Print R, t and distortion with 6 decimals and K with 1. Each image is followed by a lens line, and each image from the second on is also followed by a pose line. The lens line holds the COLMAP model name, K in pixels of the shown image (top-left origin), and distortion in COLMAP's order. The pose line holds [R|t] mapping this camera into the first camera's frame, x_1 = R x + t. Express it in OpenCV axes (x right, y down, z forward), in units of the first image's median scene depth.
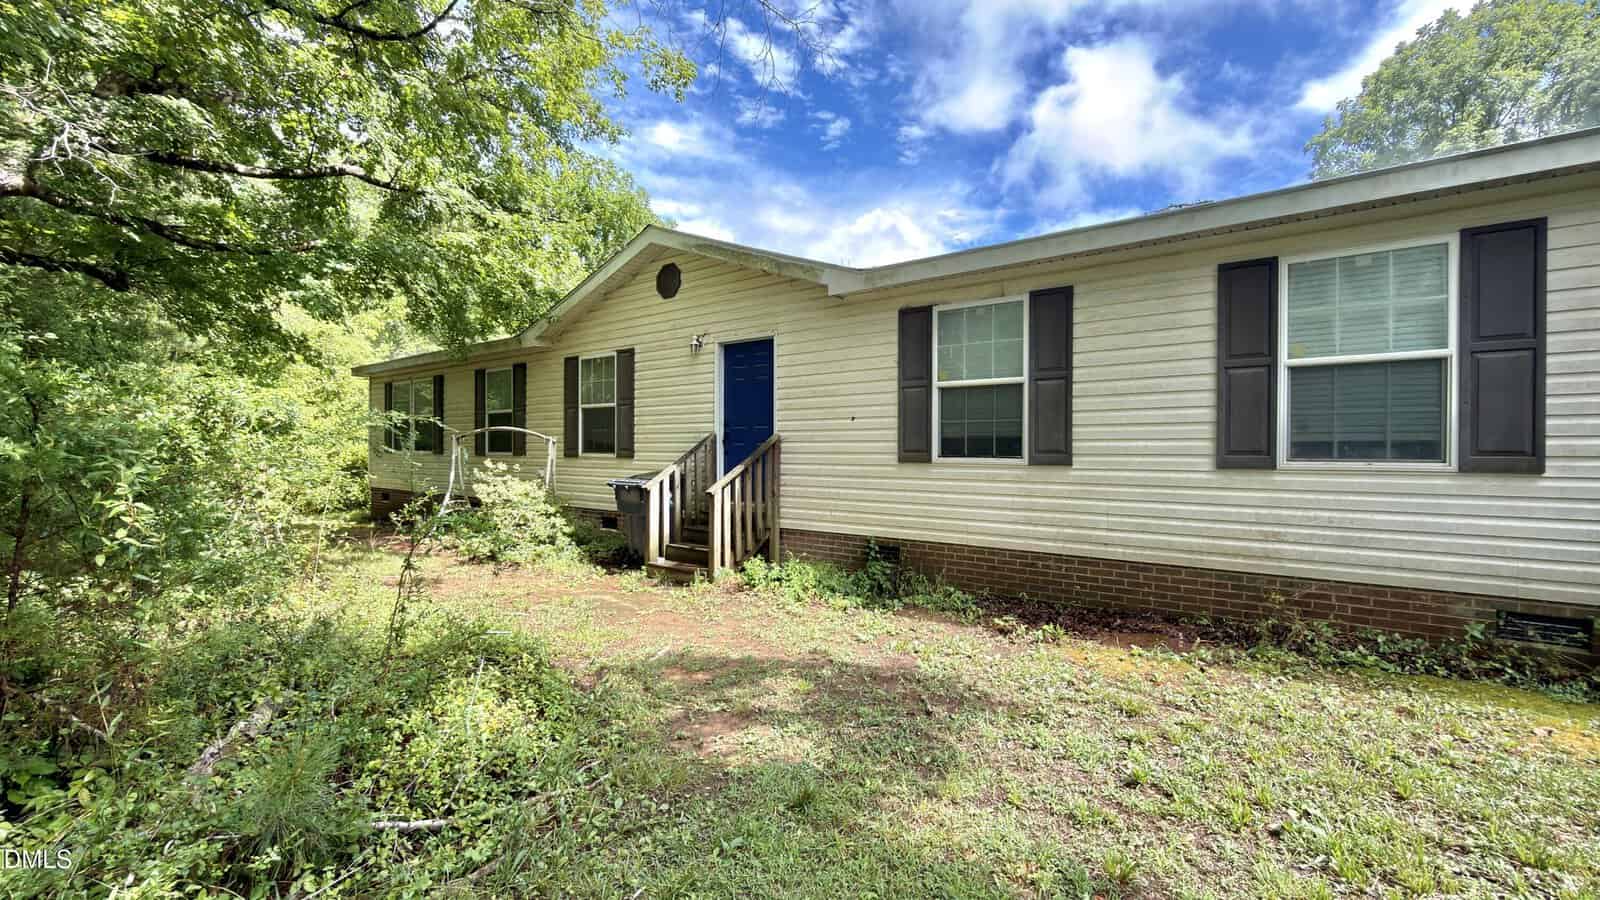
lens RADIAL K [[817.7, 0, 799.9], [0, 817.7, 429.9], [0, 0, 1]] dist [0.028776, -0.000238]
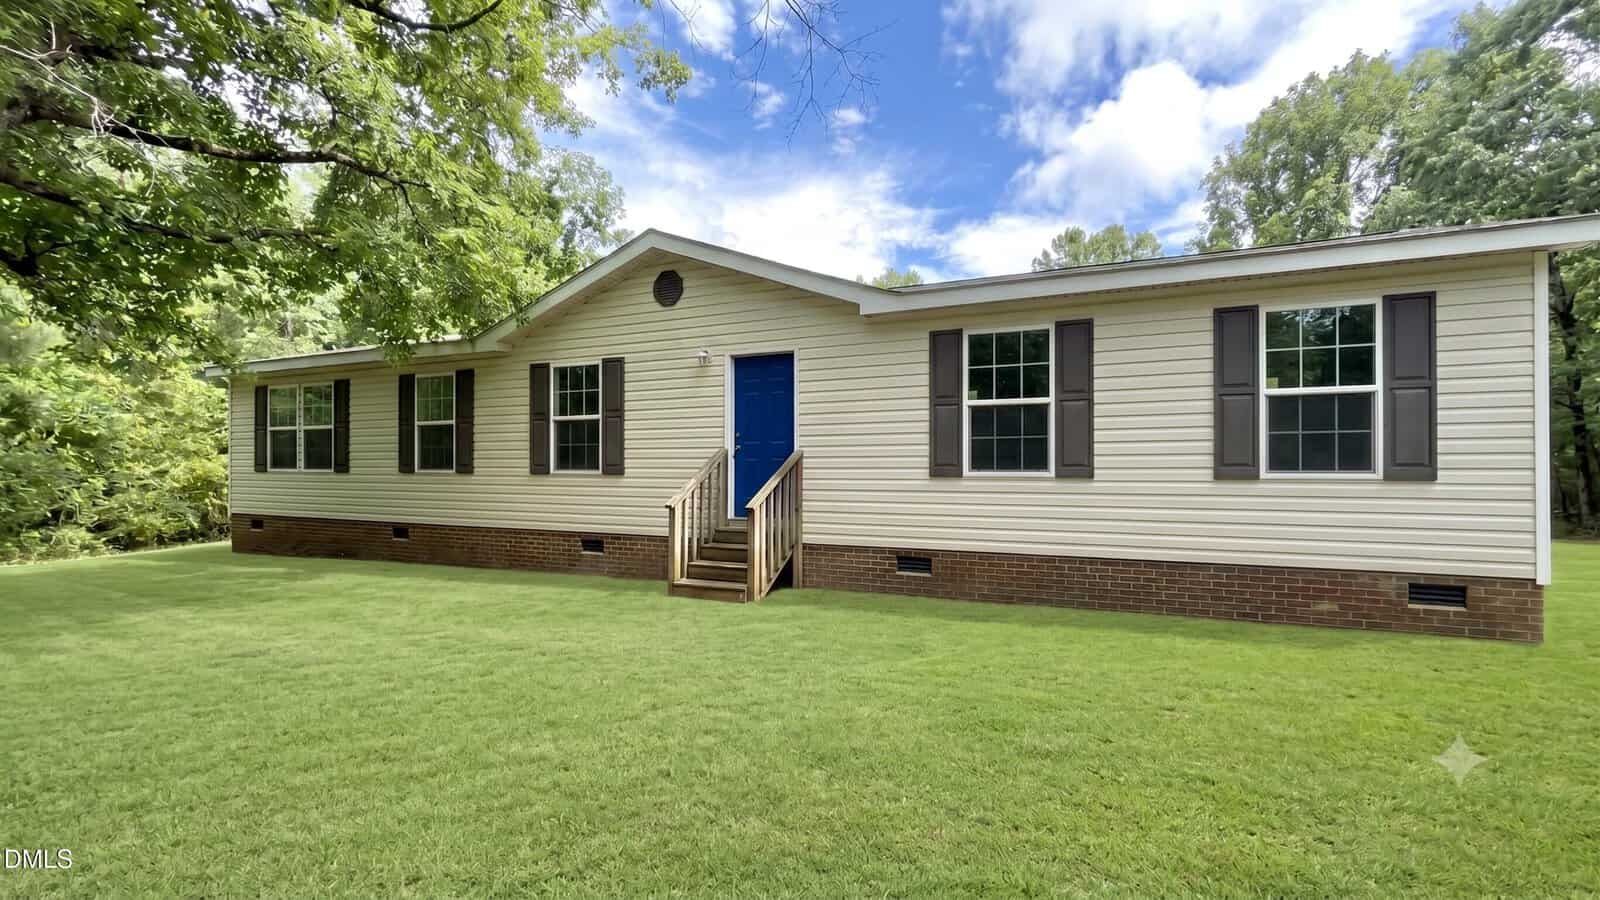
lens RADIAL K [[638.7, 0, 803.0], [0, 638.7, 448.1], [0, 0, 1]] dist [-0.000631, -0.000294]
pose [[0.937615, 0.004762, 0.347642, -0.292218], [-0.004333, 0.999989, -0.002012, 0.005113], [-0.347648, 0.000380, 0.937625, 0.269647]]
